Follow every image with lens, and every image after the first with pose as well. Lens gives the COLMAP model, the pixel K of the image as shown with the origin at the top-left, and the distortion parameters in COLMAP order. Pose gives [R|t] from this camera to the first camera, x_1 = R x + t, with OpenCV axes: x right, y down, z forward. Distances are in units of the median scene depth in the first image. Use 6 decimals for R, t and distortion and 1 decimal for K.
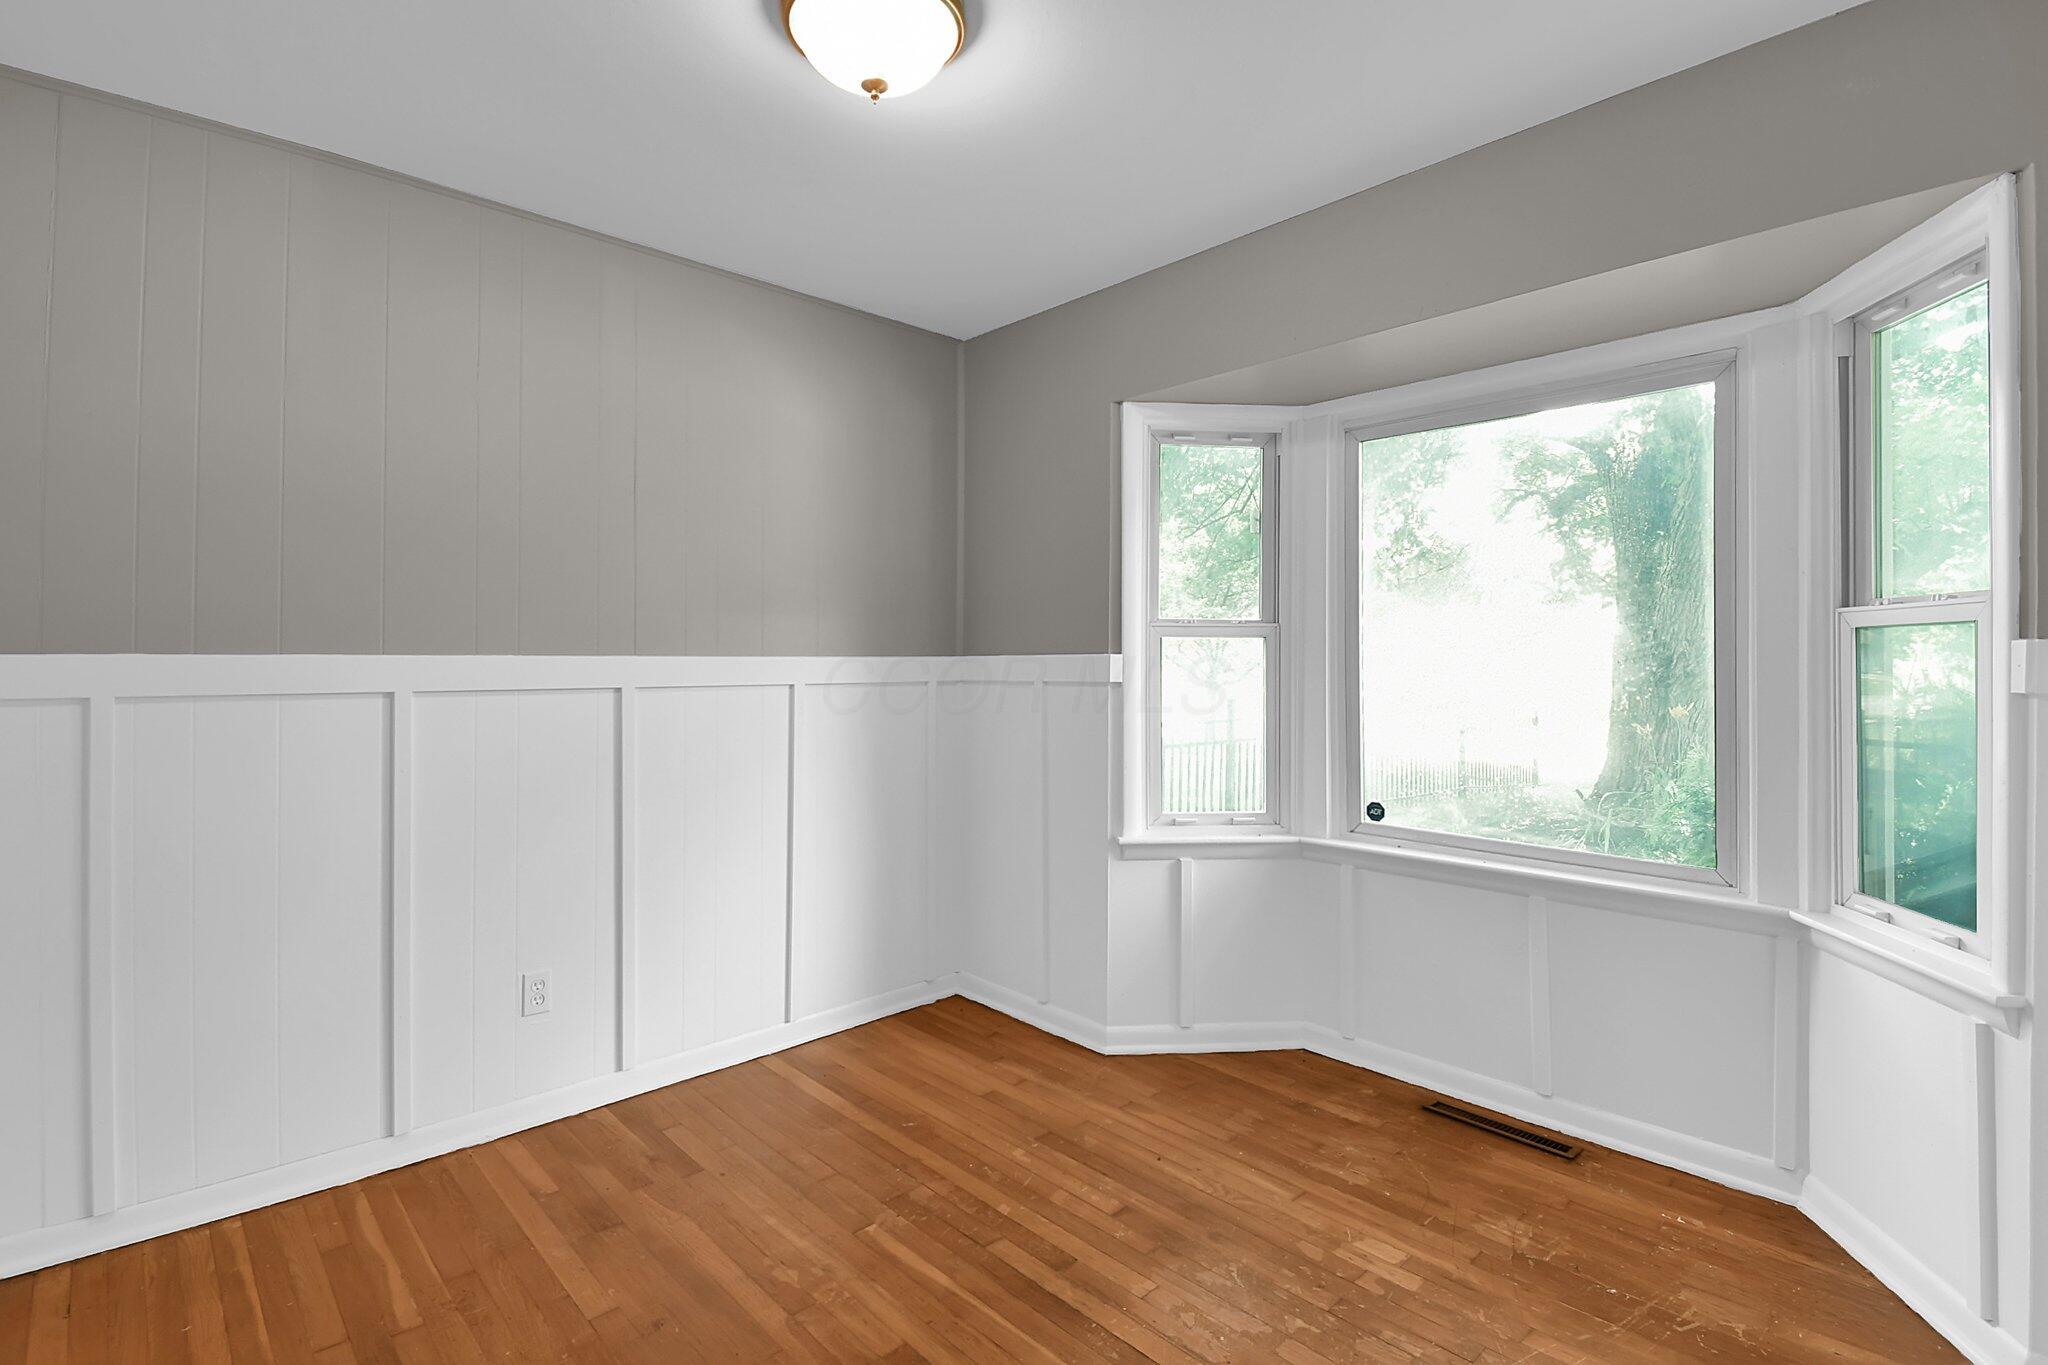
lens RADIAL K [[956.0, 0, 996.5], [0, 956.0, 658.7], [0, 0, 1]] dist [0.009029, -0.011014]
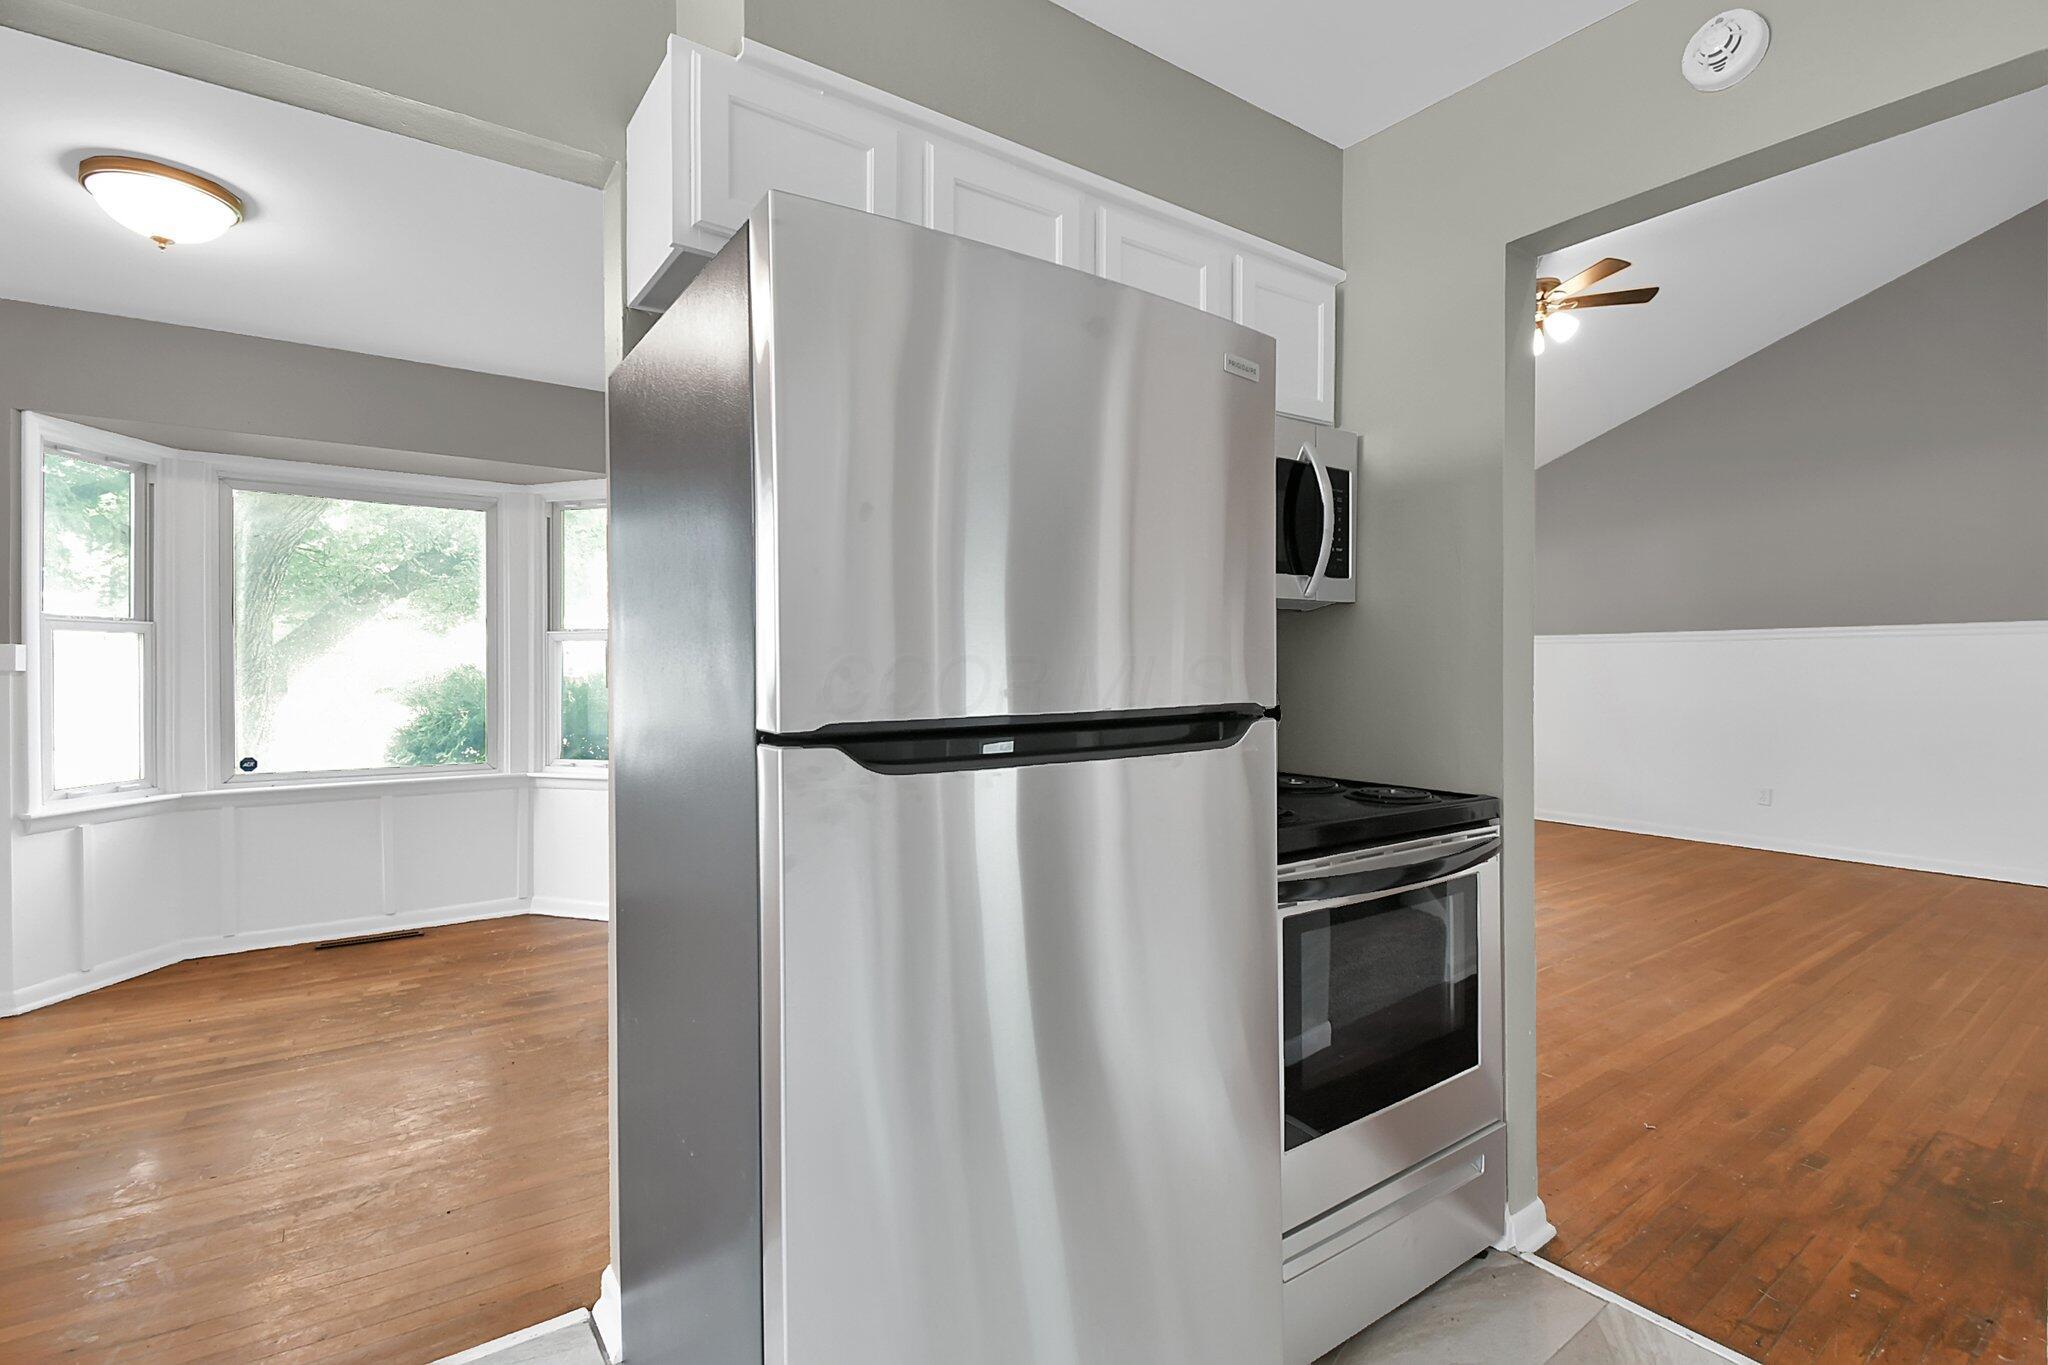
lens RADIAL K [[956.0, 0, 1016.3], [0, 956.0, 673.2], [0, 0, 1]] dist [0.009029, -0.011014]
pose [[0.142456, -0.007681, 0.989771, -0.797142], [-0.003415, 0.999960, 0.008252, 0.015305], [-0.989795, -0.004556, 0.142424, -0.272374]]
